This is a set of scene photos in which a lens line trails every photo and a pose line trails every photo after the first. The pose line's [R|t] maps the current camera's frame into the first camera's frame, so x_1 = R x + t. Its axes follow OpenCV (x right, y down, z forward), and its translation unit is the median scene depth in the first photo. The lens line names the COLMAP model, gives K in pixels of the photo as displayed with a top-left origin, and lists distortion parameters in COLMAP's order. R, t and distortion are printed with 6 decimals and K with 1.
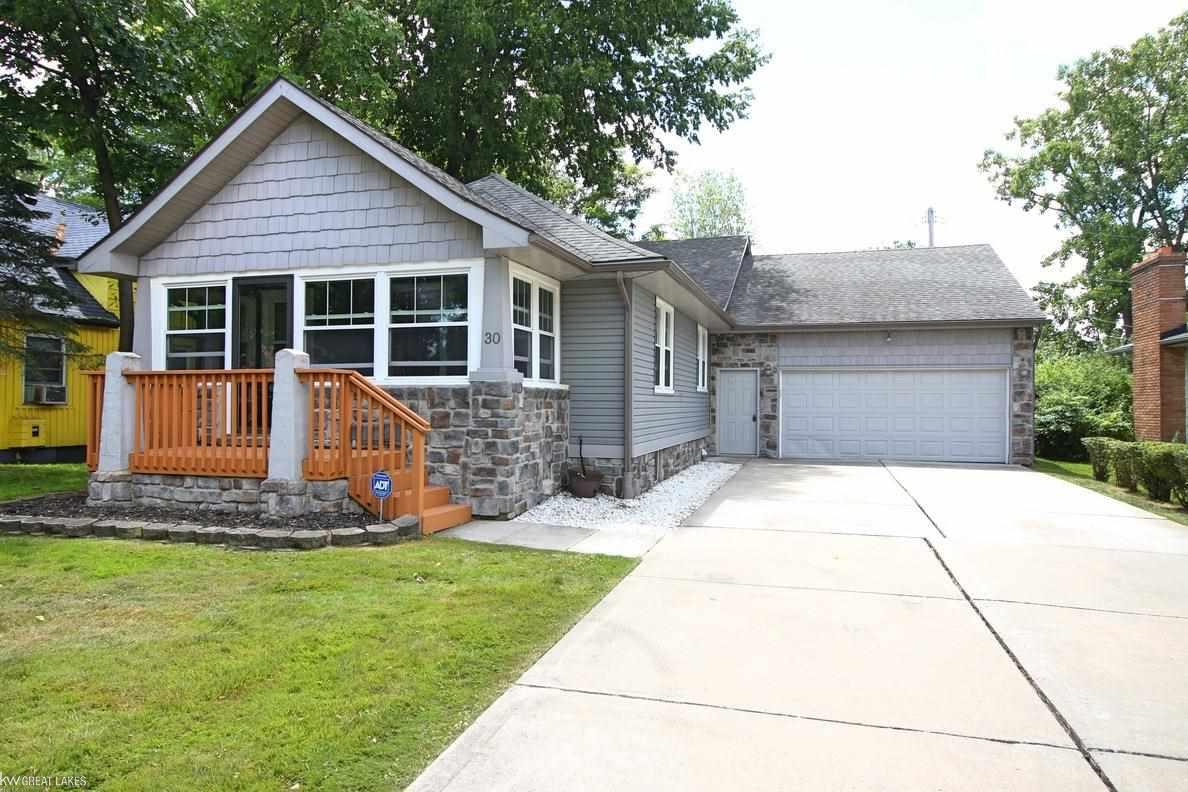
lens RADIAL K [[772.8, 0, 593.0], [0, 772.8, 407.1], [0, 0, 1]] dist [0.000371, 0.000244]
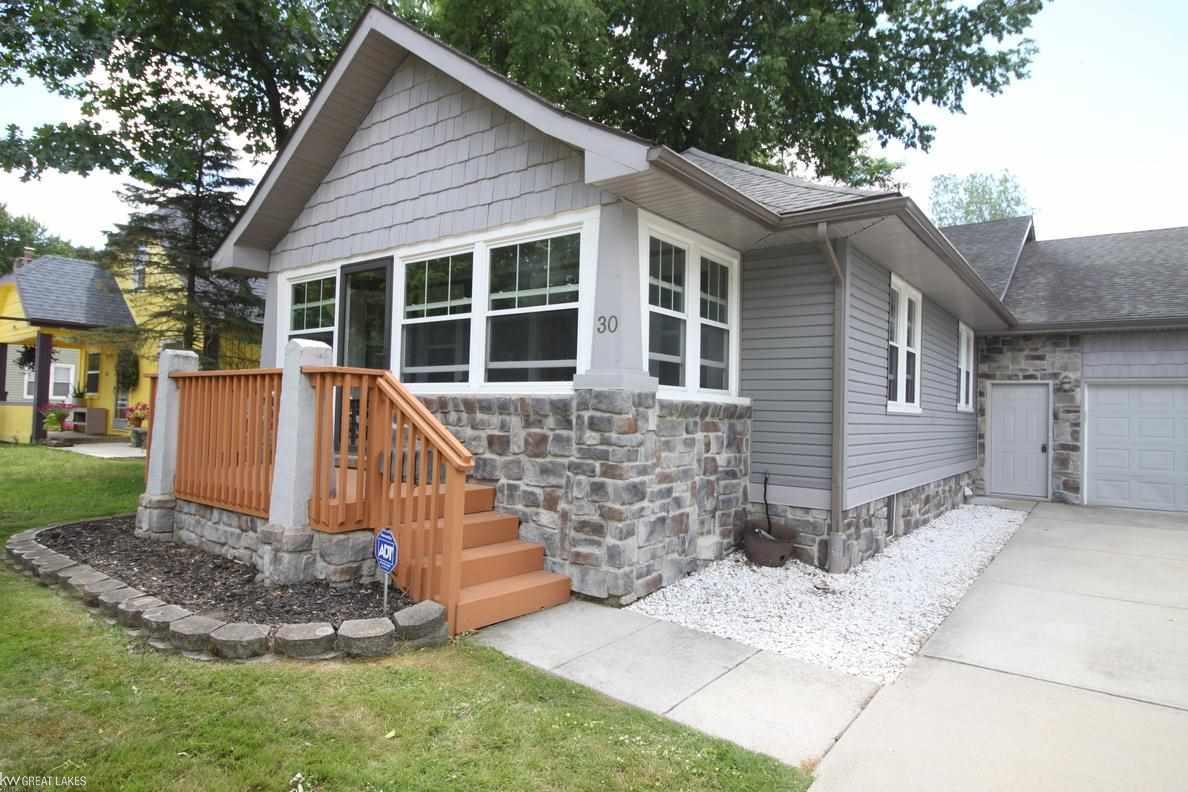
lens RADIAL K [[686.8, 0, 594.0], [0, 686.8, 396.0], [0, 0, 1]] dist [0.014584, -0.030652]
pose [[0.937384, 0.011695, -0.348102, 0.057035], [-0.023991, 0.999230, -0.031034, -0.008595], [0.347471, 0.037442, 0.936943, 0.399156]]
